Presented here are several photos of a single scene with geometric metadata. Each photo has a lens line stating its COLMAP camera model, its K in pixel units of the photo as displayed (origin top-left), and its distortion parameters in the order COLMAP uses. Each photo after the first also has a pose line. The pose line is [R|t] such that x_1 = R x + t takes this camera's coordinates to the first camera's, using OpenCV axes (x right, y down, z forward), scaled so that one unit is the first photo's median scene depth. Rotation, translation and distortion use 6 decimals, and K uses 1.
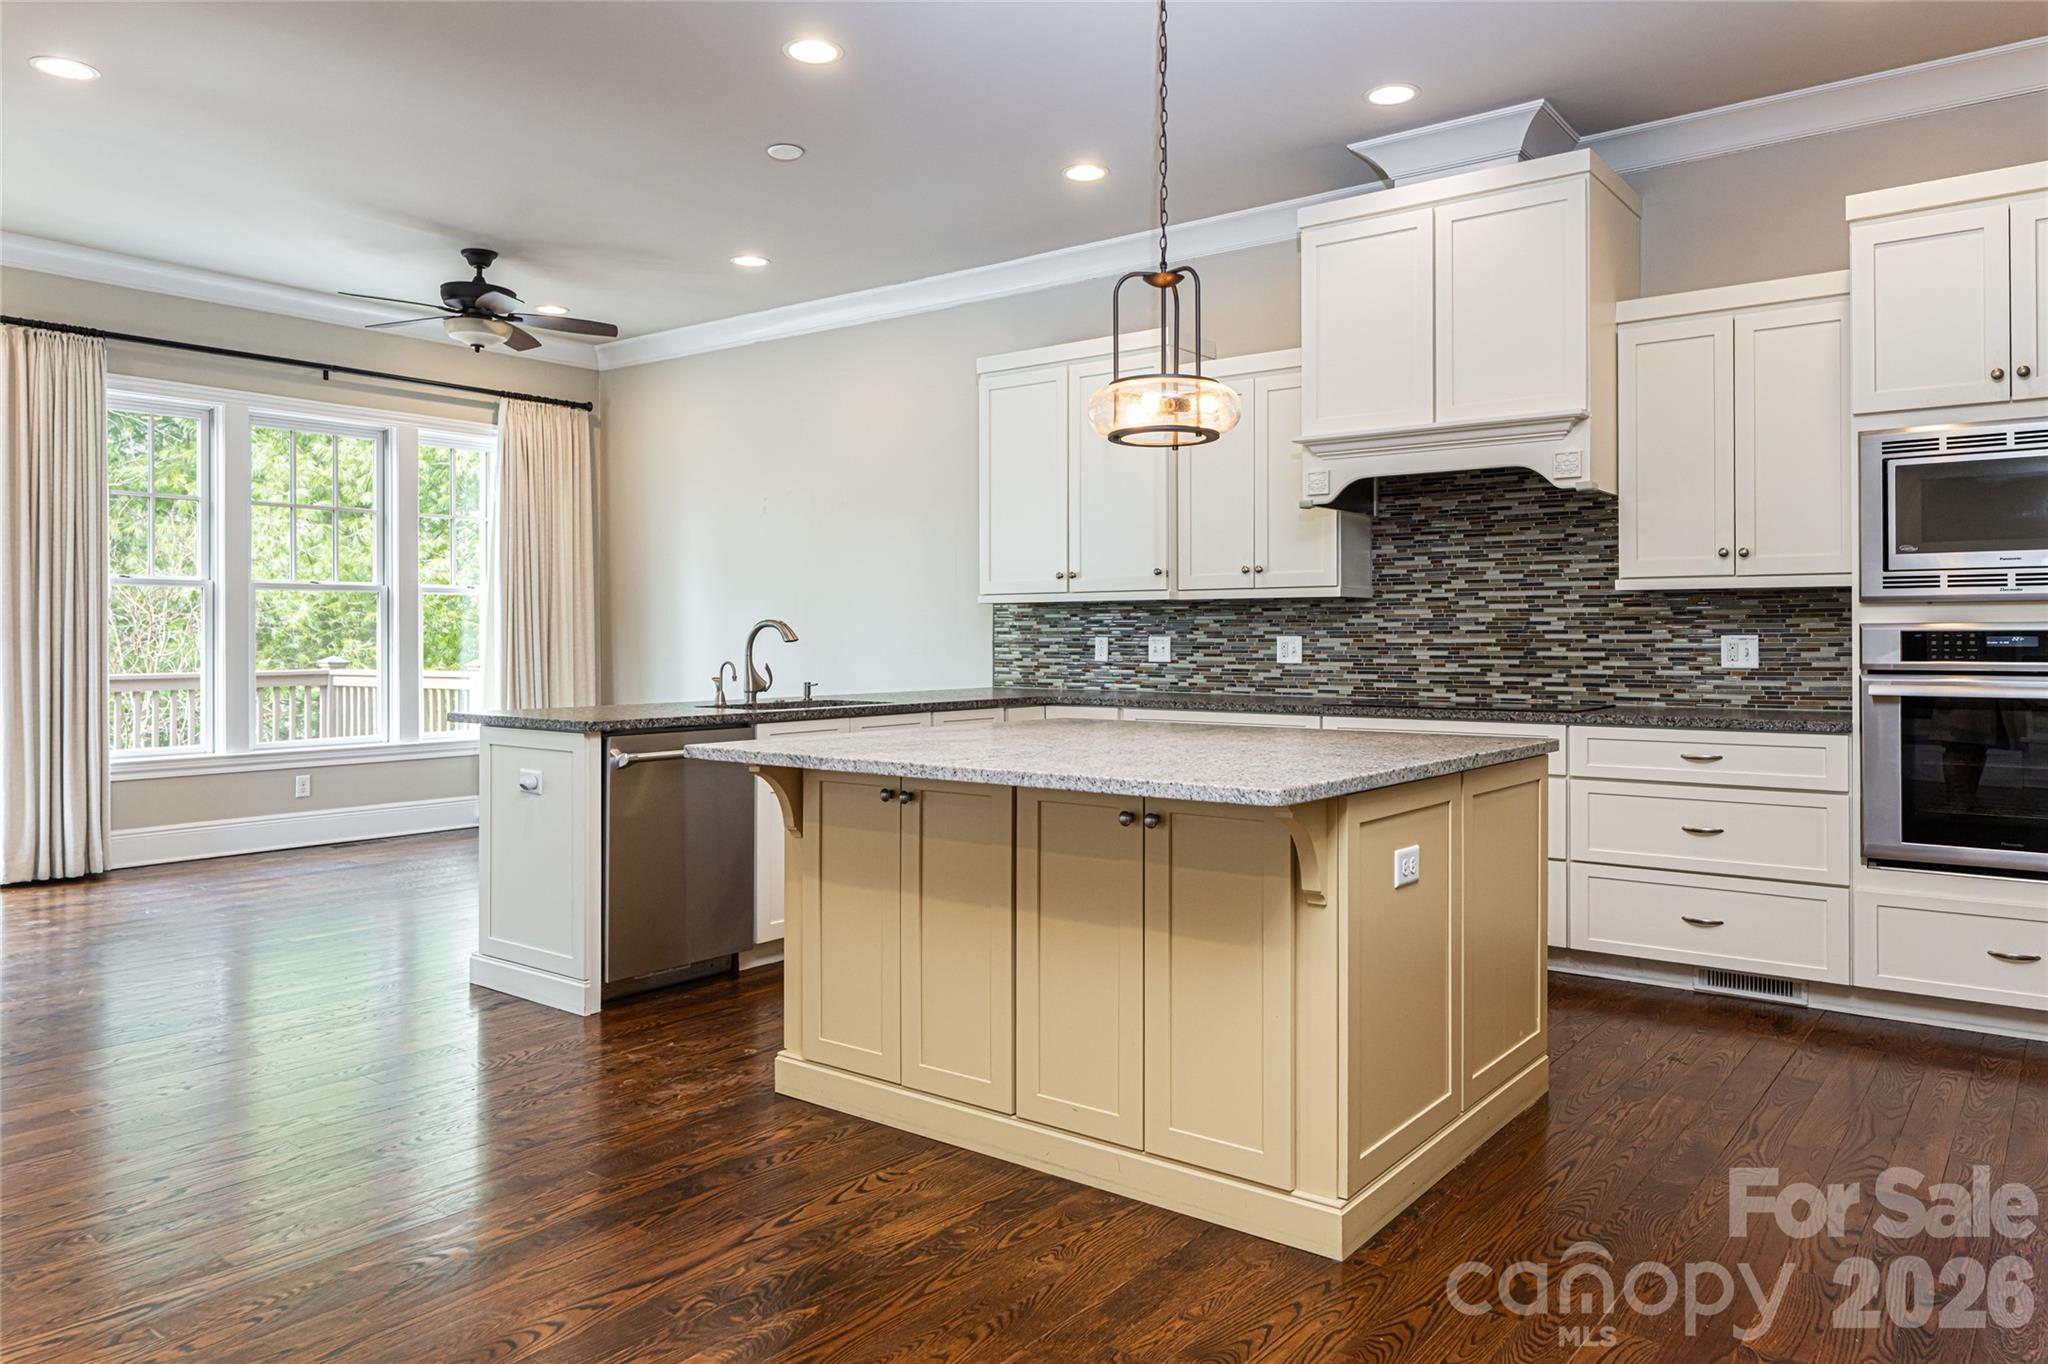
lens RADIAL K [[1403.7, 0, 1035.4], [0, 1403.7, 597.8], [0, 0, 1]] dist [0.008525, 0.001297]
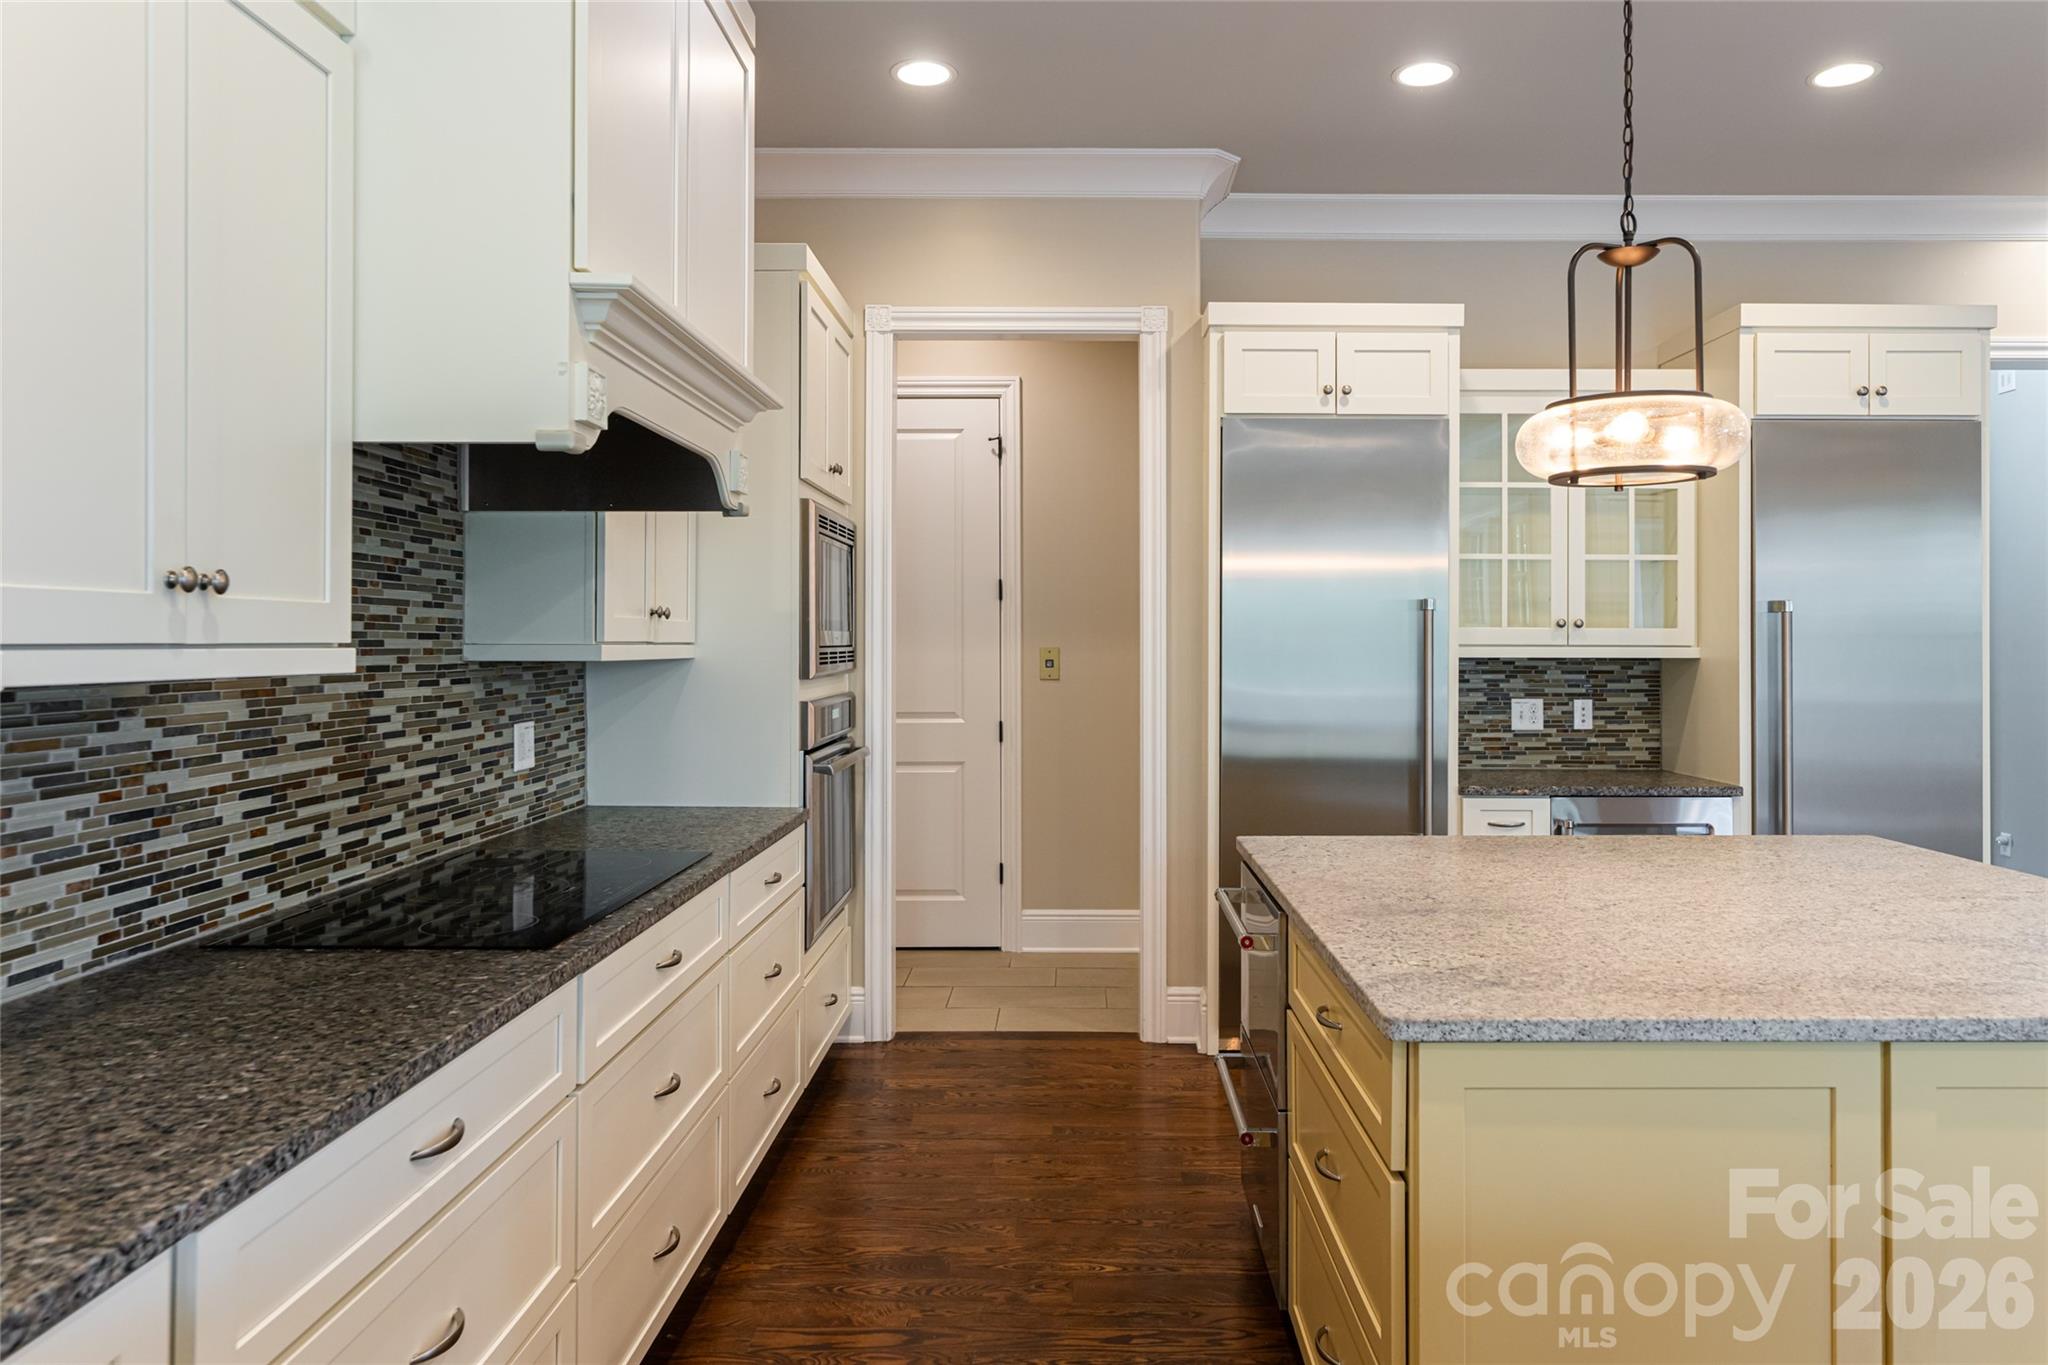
lens RADIAL K [[1379.9, 0, 1087.5], [0, 1379.9, 623.6], [0, 0, 1]] dist [0.027607, 0.002624]
pose [[-0.601490, 0.008931, 0.798830, -0.193364], [-0.024518, 0.999260, -0.029632, -0.007802], [-0.798504, -0.037409, -0.600826, 1.052474]]
